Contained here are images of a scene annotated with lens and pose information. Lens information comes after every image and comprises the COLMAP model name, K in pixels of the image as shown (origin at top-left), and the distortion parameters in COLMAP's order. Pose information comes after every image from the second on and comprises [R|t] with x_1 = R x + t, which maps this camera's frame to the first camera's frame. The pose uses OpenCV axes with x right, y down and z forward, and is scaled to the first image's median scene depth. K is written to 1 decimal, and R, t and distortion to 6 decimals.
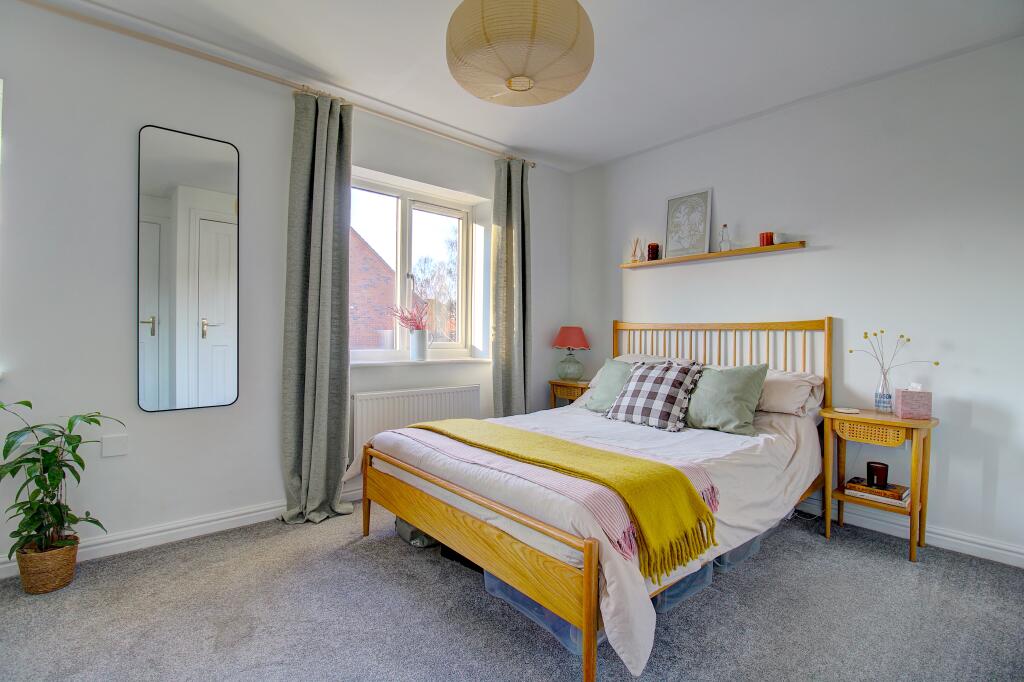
lens RADIAL K [[482.7, 0, 517.2], [0, 482.7, 337.5], [0, 0, 1]] dist [-0.016977, -0.001300]
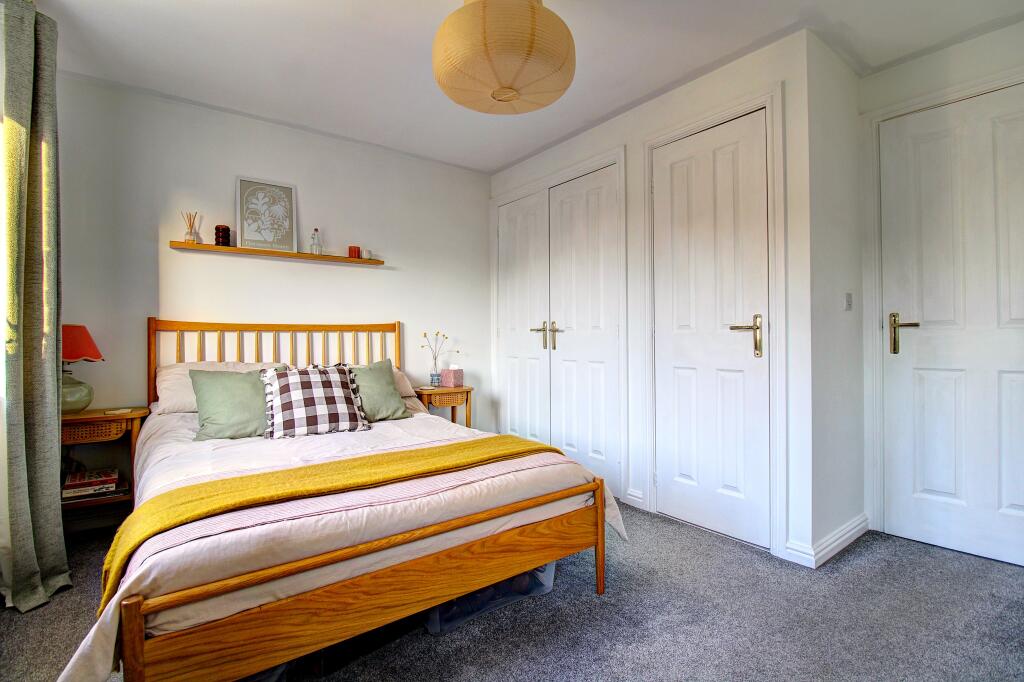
lens RADIAL K [[482.7, 0, 519.2], [0, 482.7, 337.0], [0, 0, 1]] dist [-0.016977, -0.001300]
pose [[0.055941, -0.011230, 0.998371, -0.673384], [0.011722, 0.999875, 0.010590, -0.010291], [-0.998365, 0.011111, 0.056066, 0.598763]]
